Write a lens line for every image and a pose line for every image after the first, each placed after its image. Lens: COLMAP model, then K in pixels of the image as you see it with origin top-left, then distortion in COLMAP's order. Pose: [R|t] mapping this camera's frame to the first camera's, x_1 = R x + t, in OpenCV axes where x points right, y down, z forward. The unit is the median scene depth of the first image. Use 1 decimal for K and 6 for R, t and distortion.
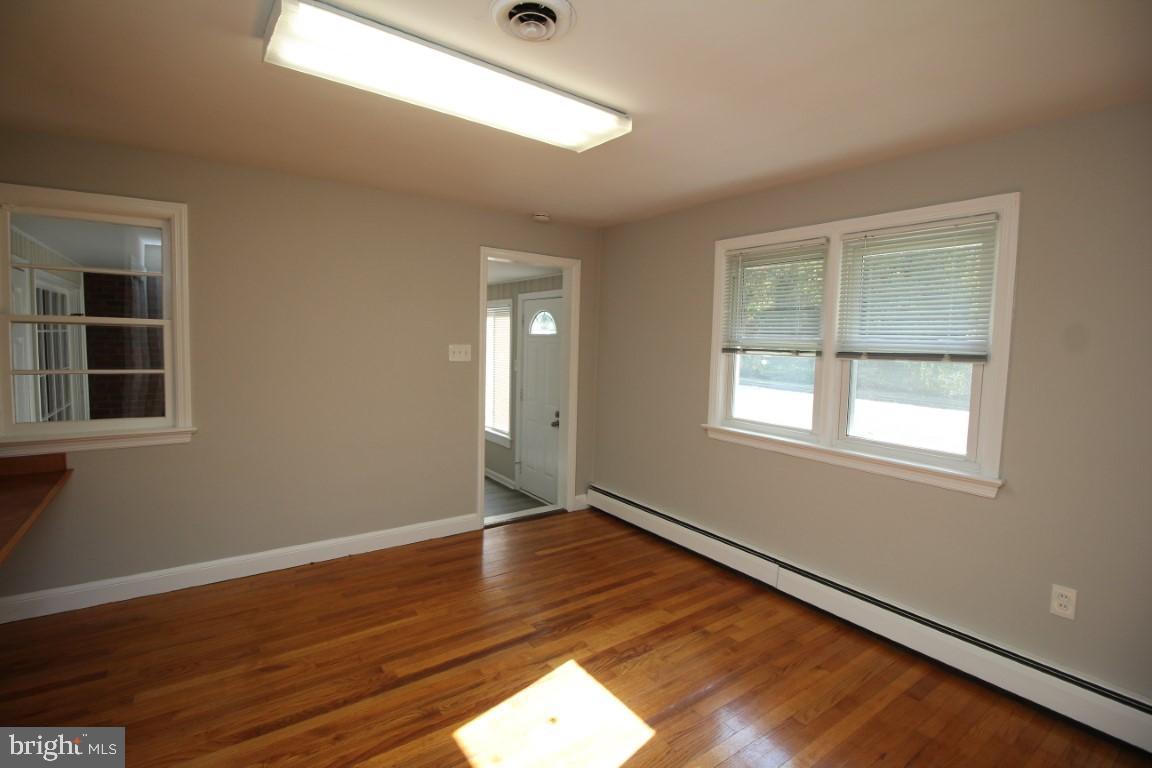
lens RADIAL K [[530.3, 0, 576.2], [0, 530.3, 383.7], [0, 0, 1]] dist [-0.011223, -0.006171]
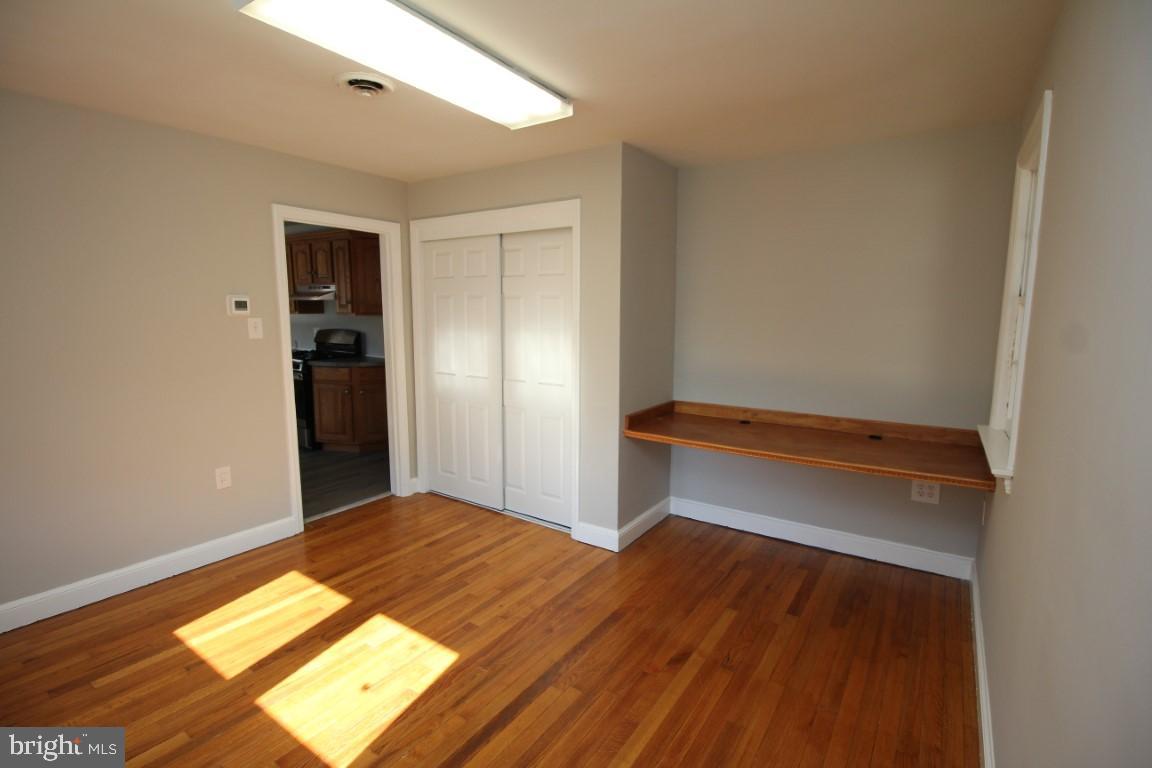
lens RADIAL K [[530.3, 0, 576.0], [0, 530.3, 384.9], [0, 0, 1]] dist [-0.011223, -0.006171]
pose [[-0.941597, 0.013090, -0.336487, -0.080401], [-0.054128, 0.980367, 0.189606, -0.123290], [0.332363, 0.196746, -0.922402, 1.747781]]
